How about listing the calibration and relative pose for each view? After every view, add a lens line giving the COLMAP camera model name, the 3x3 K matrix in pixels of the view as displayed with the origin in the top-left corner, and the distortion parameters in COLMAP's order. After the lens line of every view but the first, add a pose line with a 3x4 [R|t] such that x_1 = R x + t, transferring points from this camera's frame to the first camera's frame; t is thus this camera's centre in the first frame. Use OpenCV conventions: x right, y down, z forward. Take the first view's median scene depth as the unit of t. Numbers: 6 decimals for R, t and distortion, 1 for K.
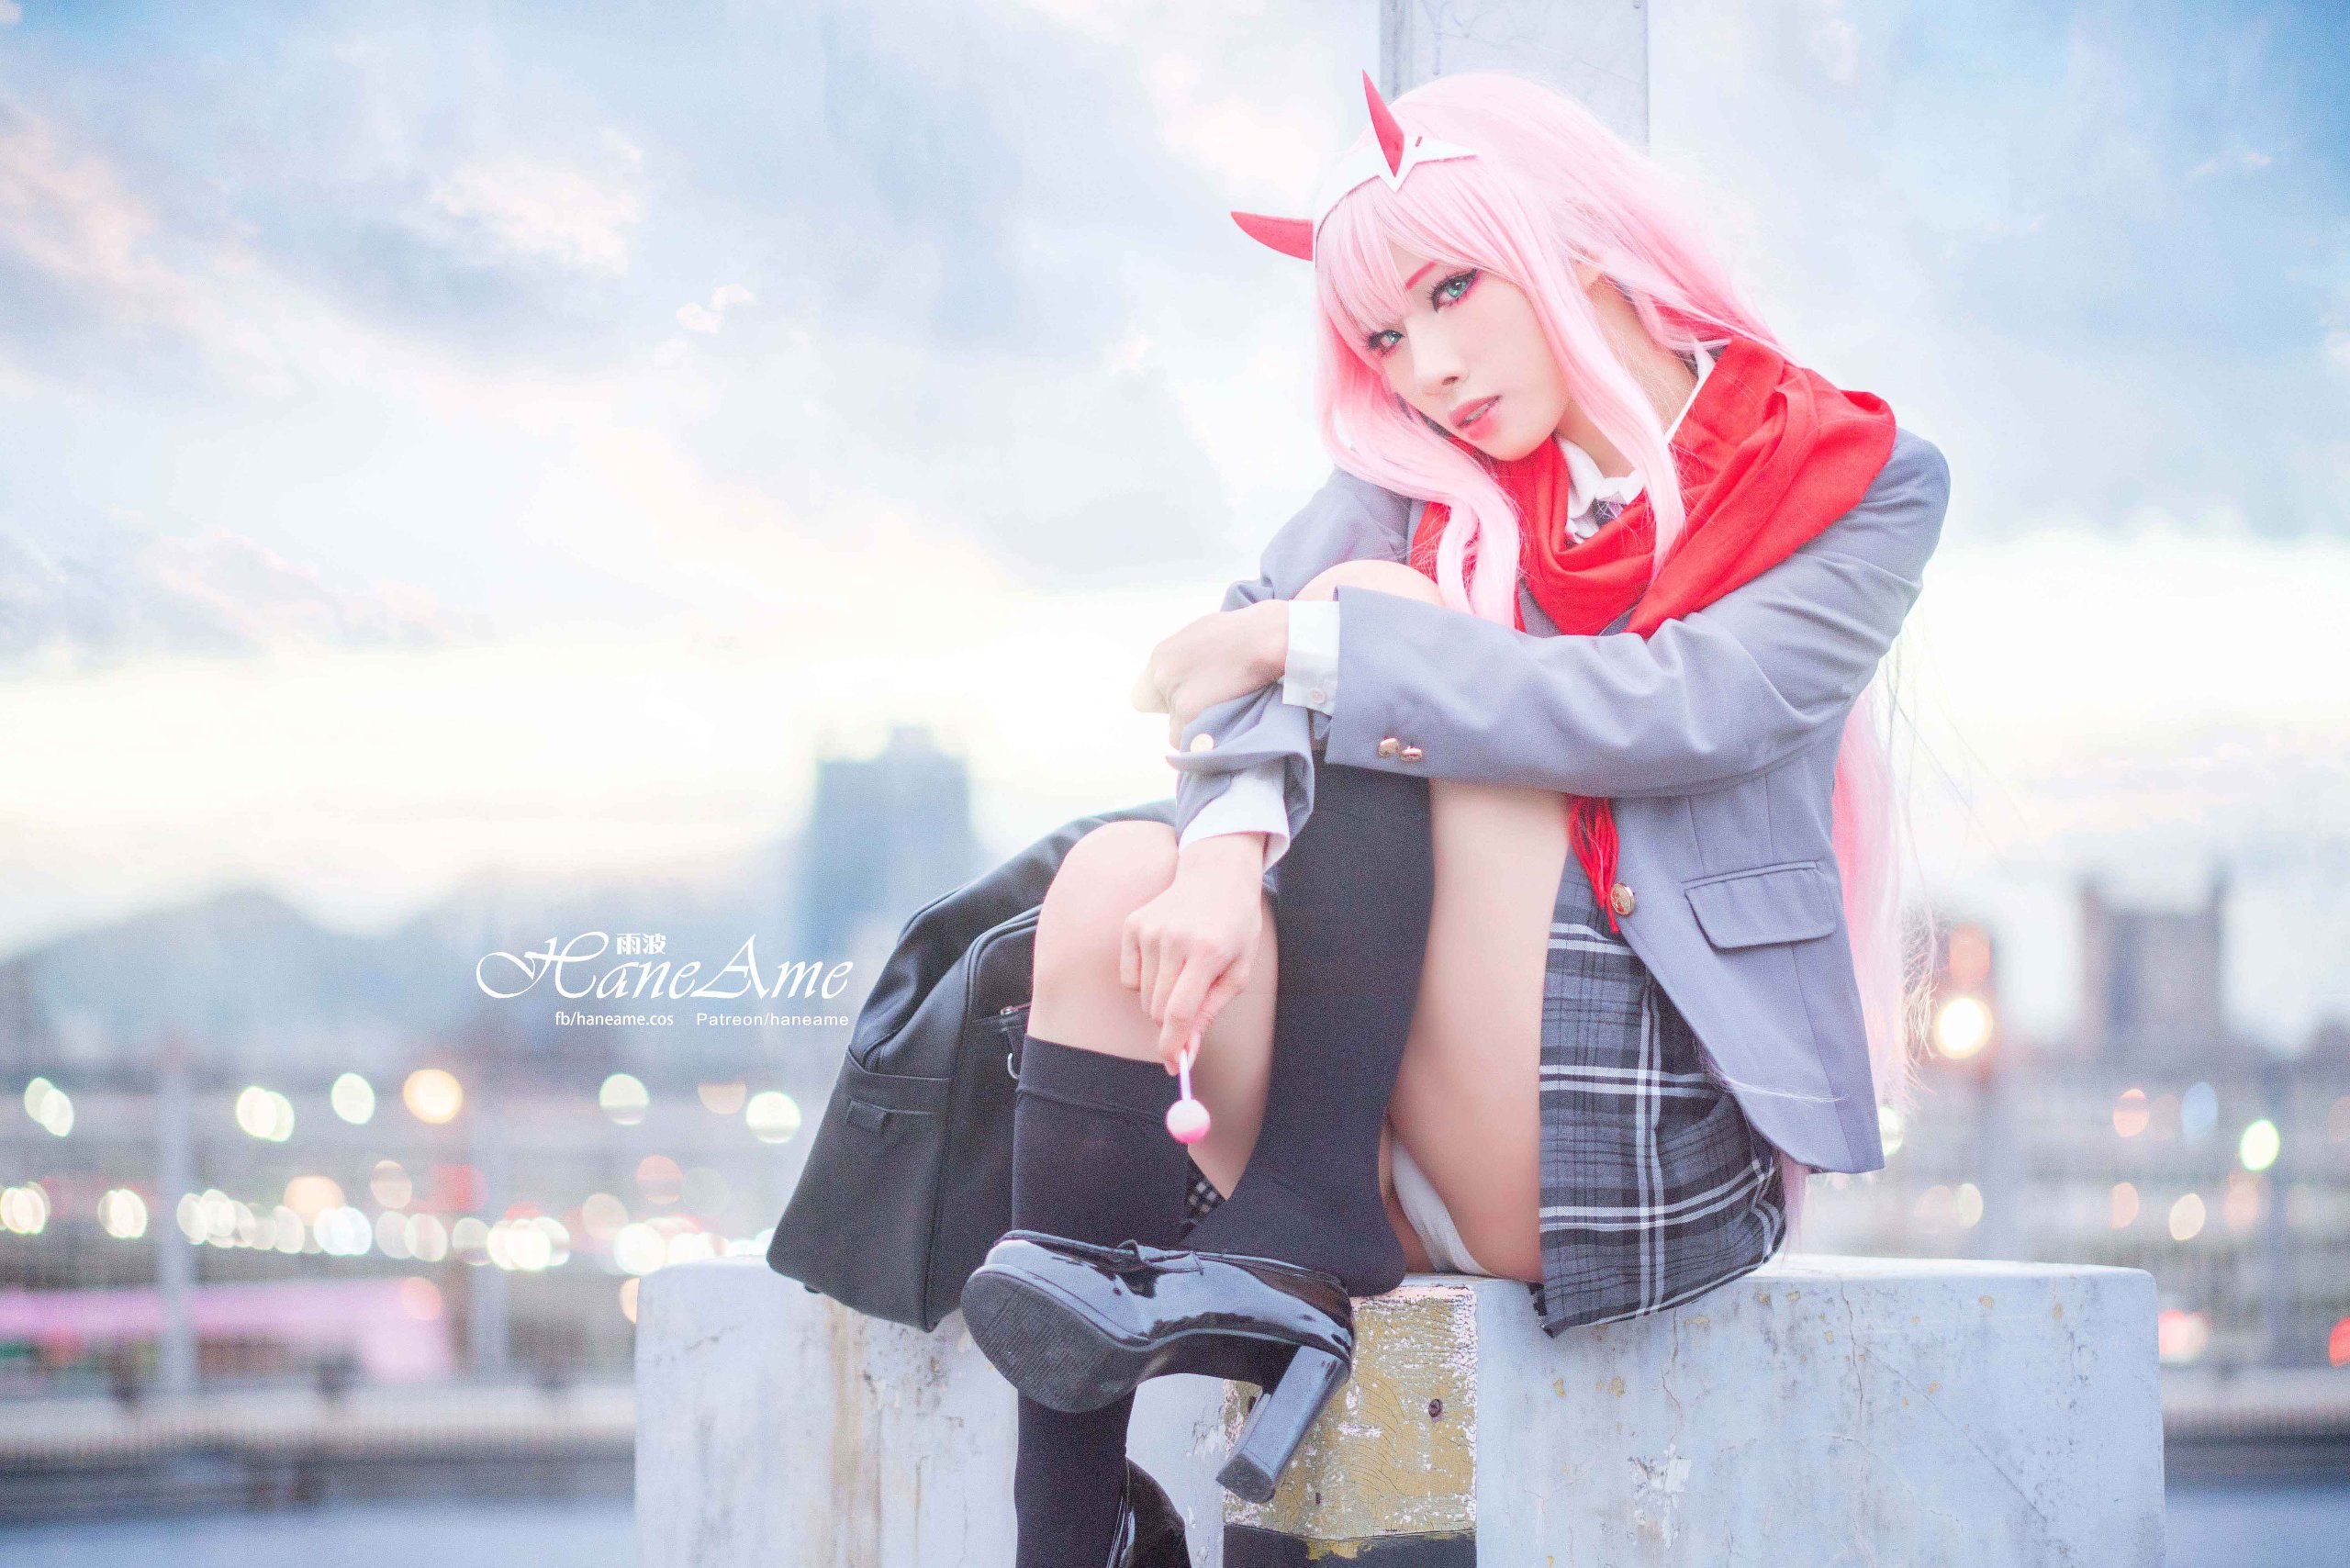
lens RADIAL K [[7014.3, 0, 1164.4], [0, 7014.3, 789.3], [0, 0, 1]] dist [0.070292, 0.000000]
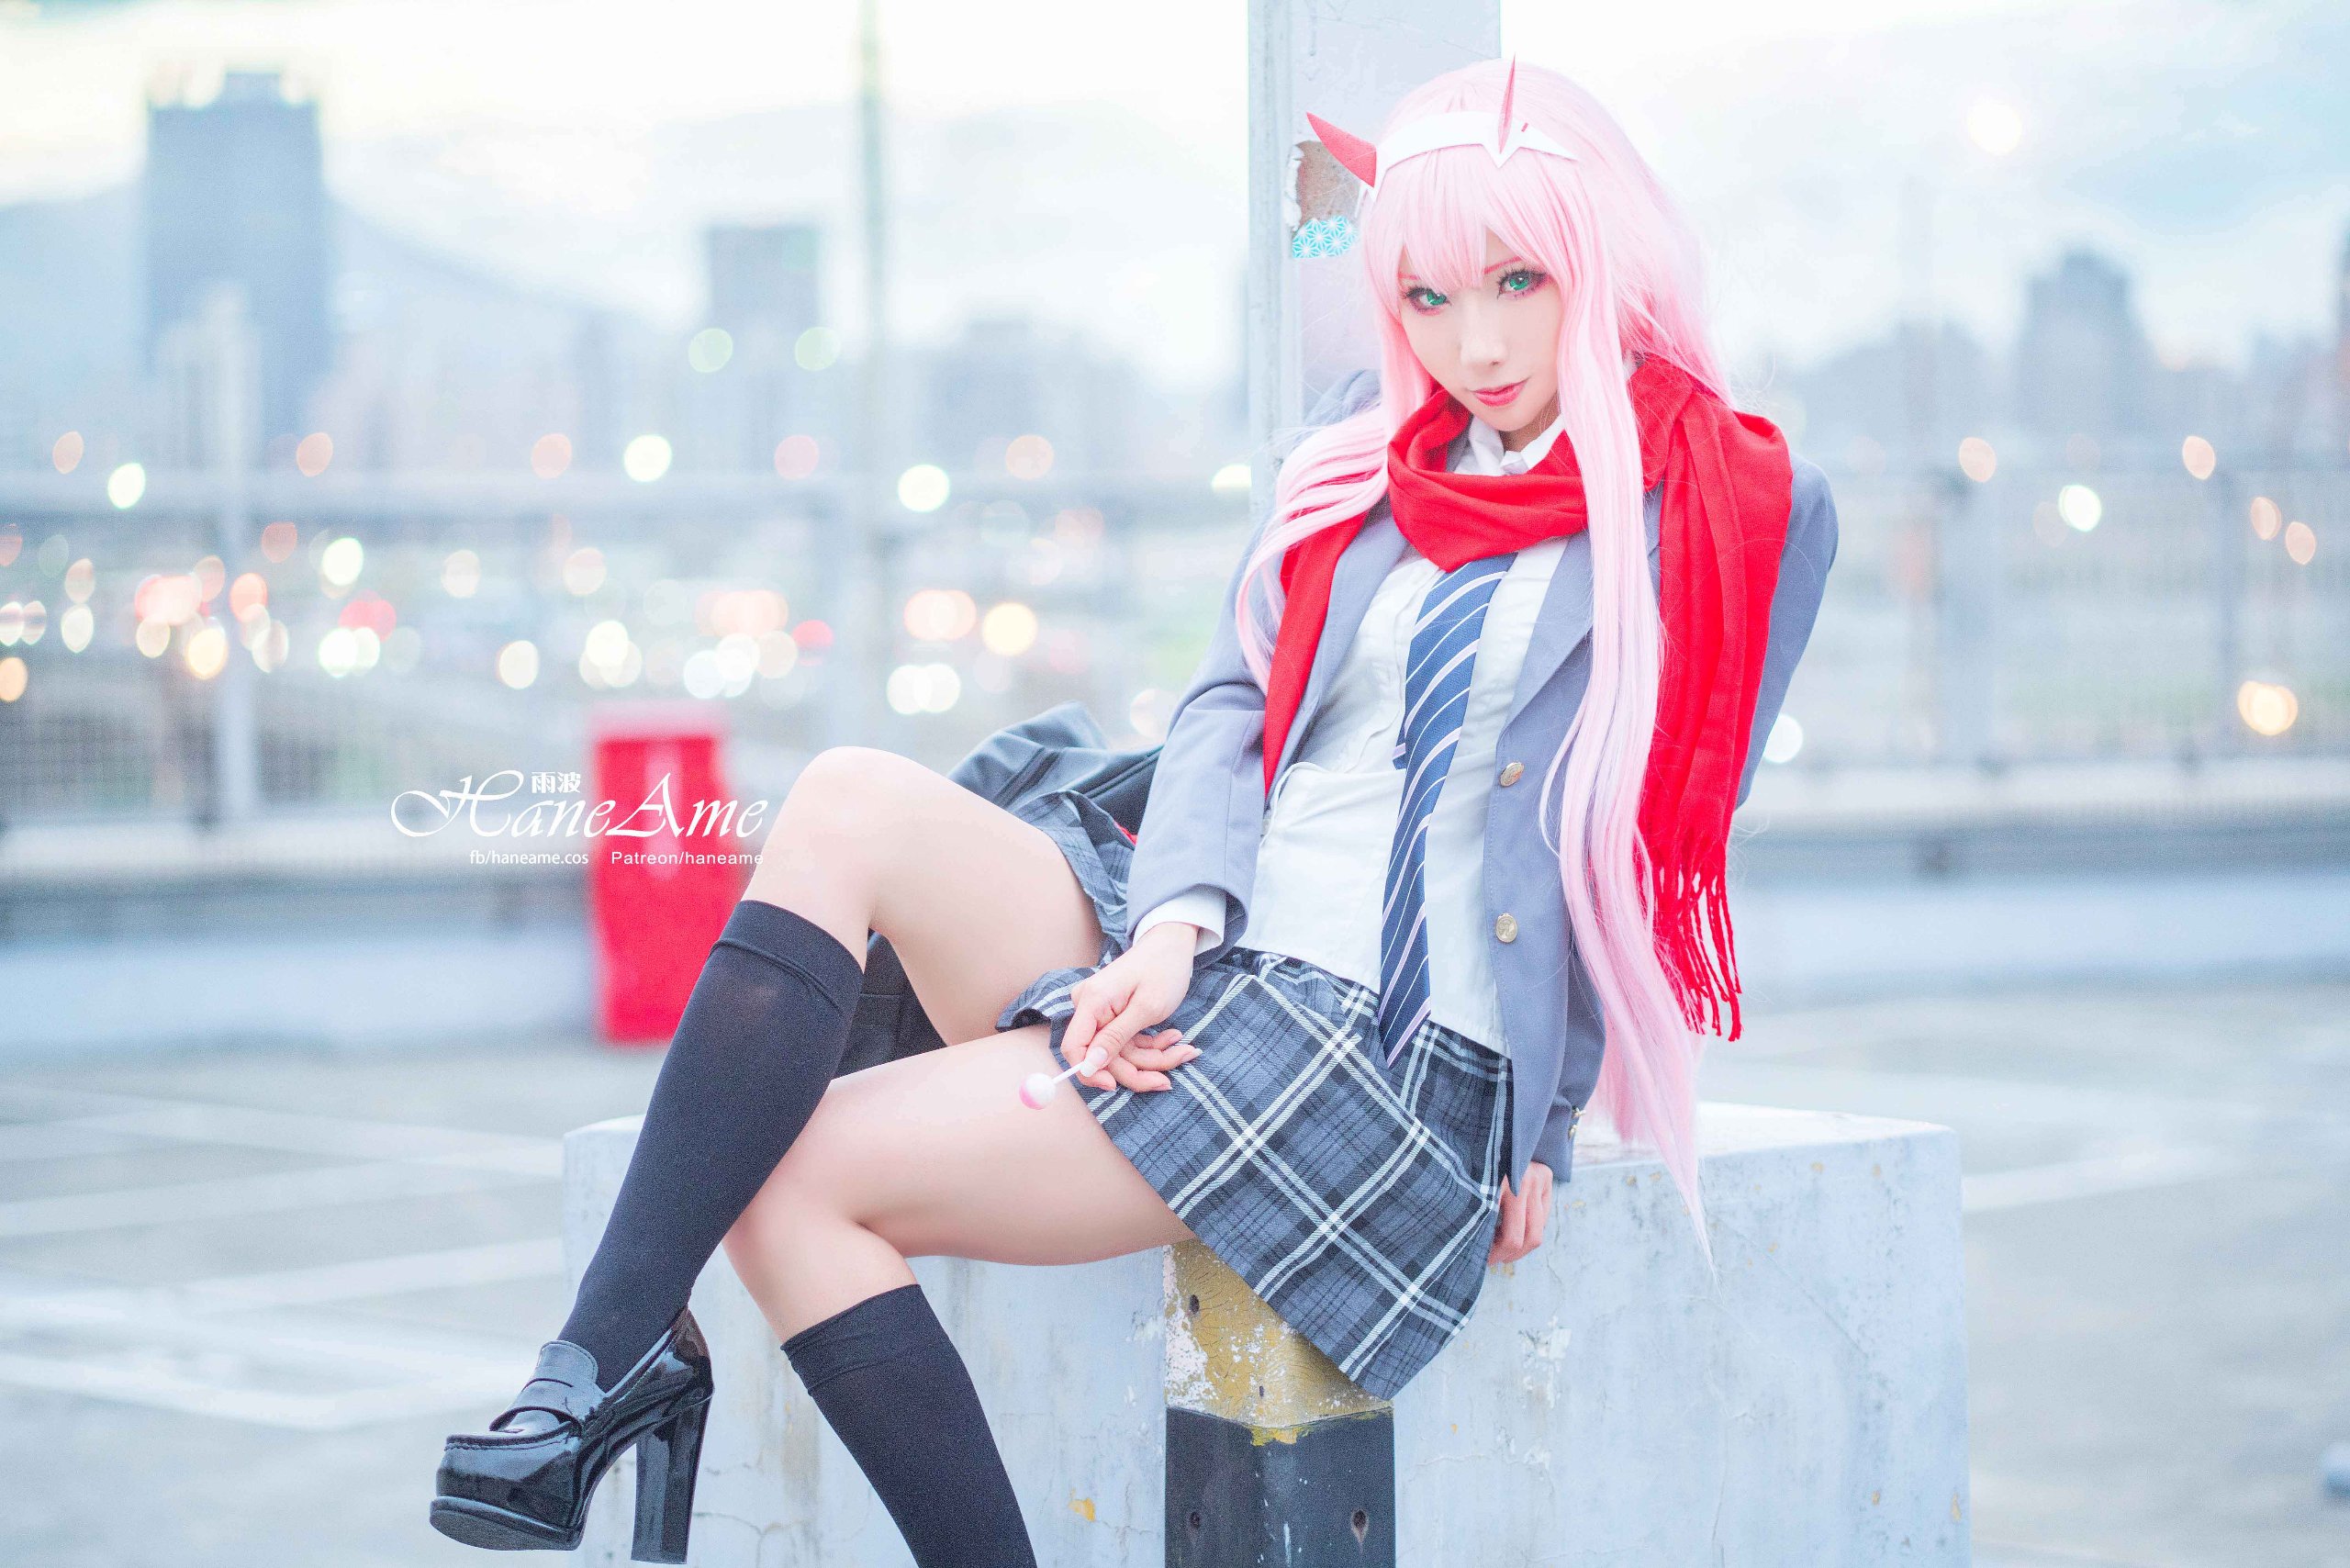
lens RADIAL K [[7014.3, 0, 1189.6], [0, 7014.3, 778.6], [0, 0, 1]] dist [0.070292, 0.000000]
pose [[0.994862, -0.017802, 0.099664, -0.094058], [0.008179, 0.995334, 0.096145, -0.098451], [-0.100911, -0.094836, 0.990365, -0.091803]]
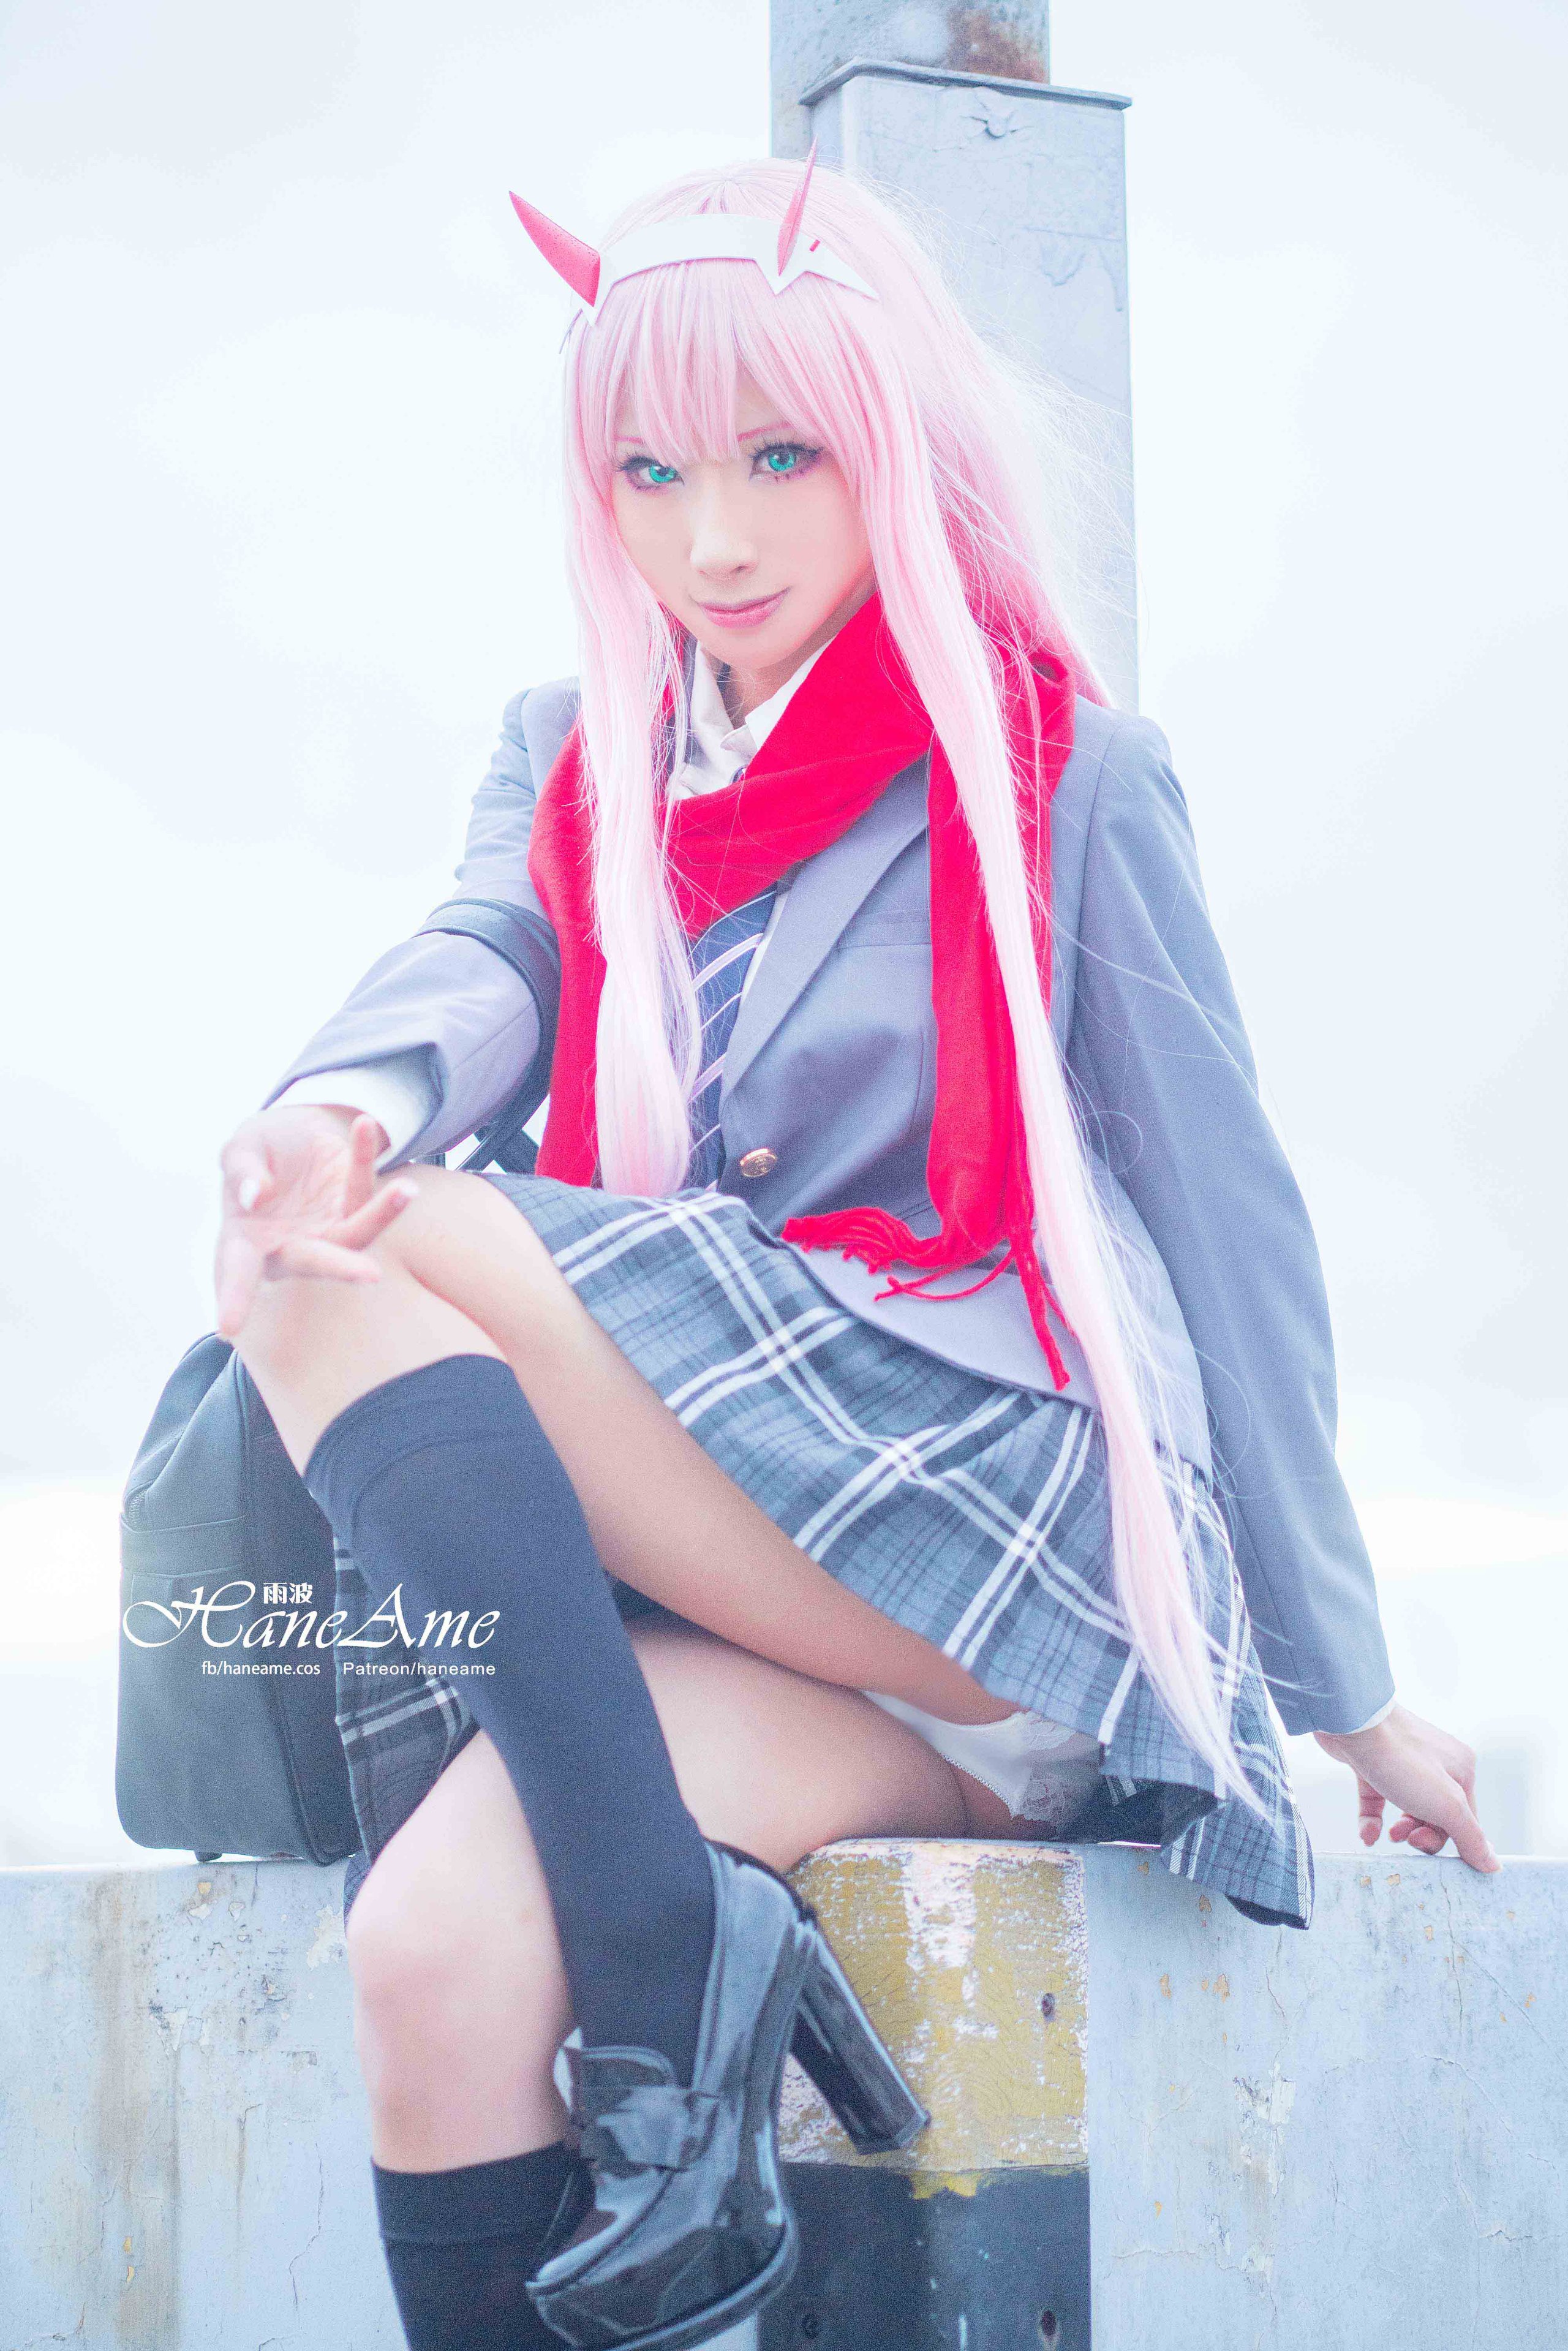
lens RADIAL K [[7016.8, 0, 794.1], [0, 7016.8, 1166.5], [0, 0, 1]] dist [0.070292, 0.000000]
pose [[0.966657, 0.026047, 0.254748, -0.180681], [-0.004168, 0.996282, -0.086053, 0.060343], [-0.256042, 0.082122, 0.963171, 0.242958]]
